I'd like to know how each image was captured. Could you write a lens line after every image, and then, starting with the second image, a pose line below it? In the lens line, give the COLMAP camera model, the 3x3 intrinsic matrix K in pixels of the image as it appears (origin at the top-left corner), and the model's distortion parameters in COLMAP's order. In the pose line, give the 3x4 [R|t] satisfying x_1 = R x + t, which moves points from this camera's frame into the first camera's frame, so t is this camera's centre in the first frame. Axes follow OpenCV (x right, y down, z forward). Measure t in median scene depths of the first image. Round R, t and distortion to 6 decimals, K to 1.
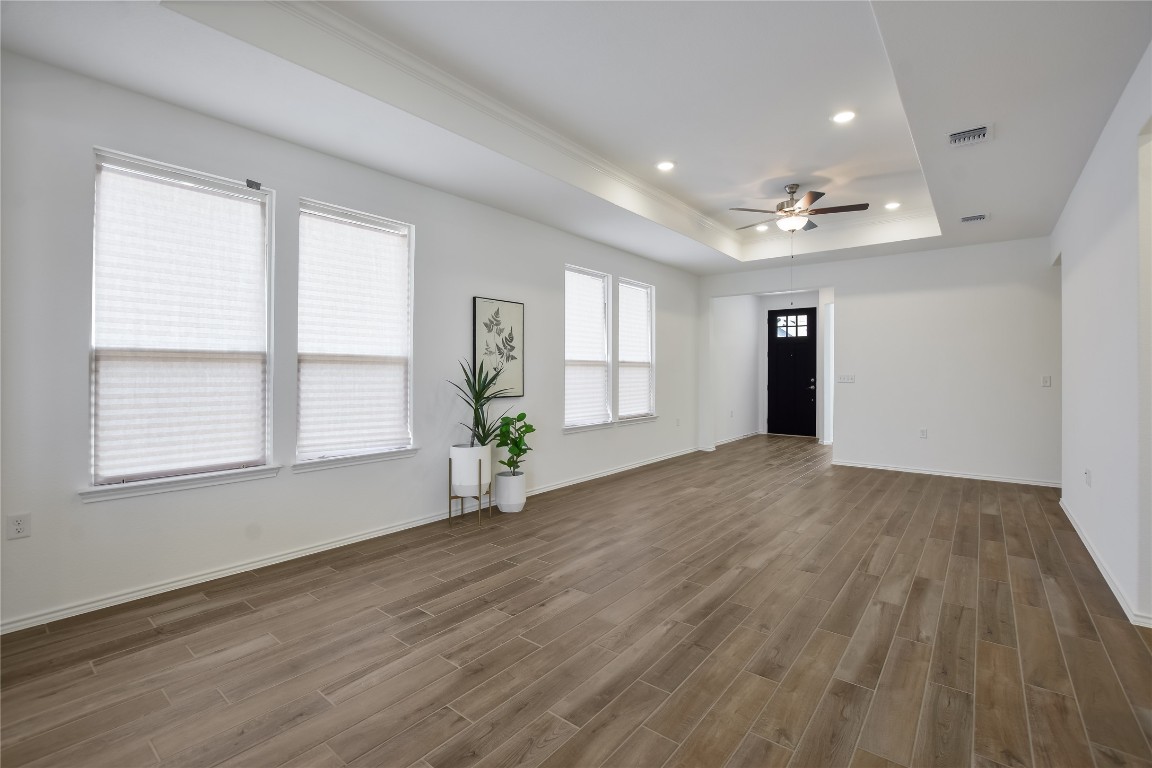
lens RADIAL K [[514.1, 0, 576.9], [0, 514.1, 369.9], [0, 0, 1]] dist [-0.008569, -0.002943]
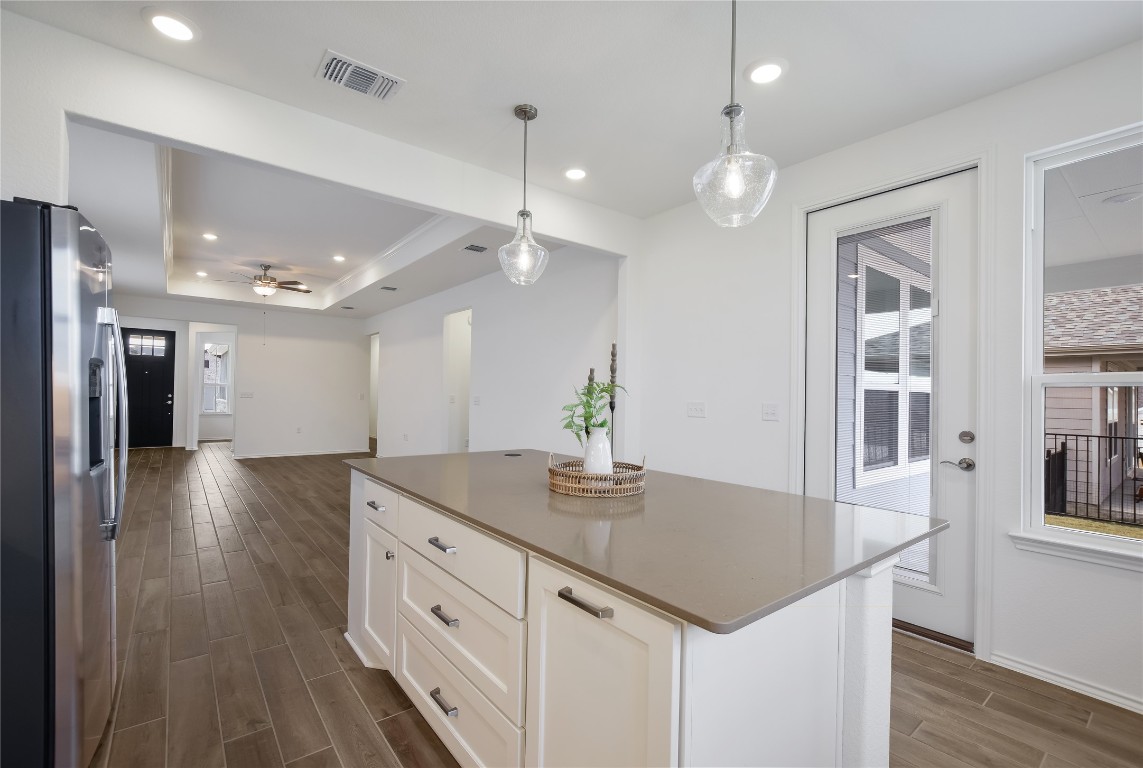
lens RADIAL K [[508.2, 0, 568.1], [0, 508.2, 397.8], [0, 0, 1]] dist [-0.015858, -0.001160]
pose [[0.232564, -0.002993, 0.972576, -0.827063], [-0.019606, 0.999778, 0.007765, -0.002927], [-0.972383, -0.020874, 0.232454, -0.209316]]
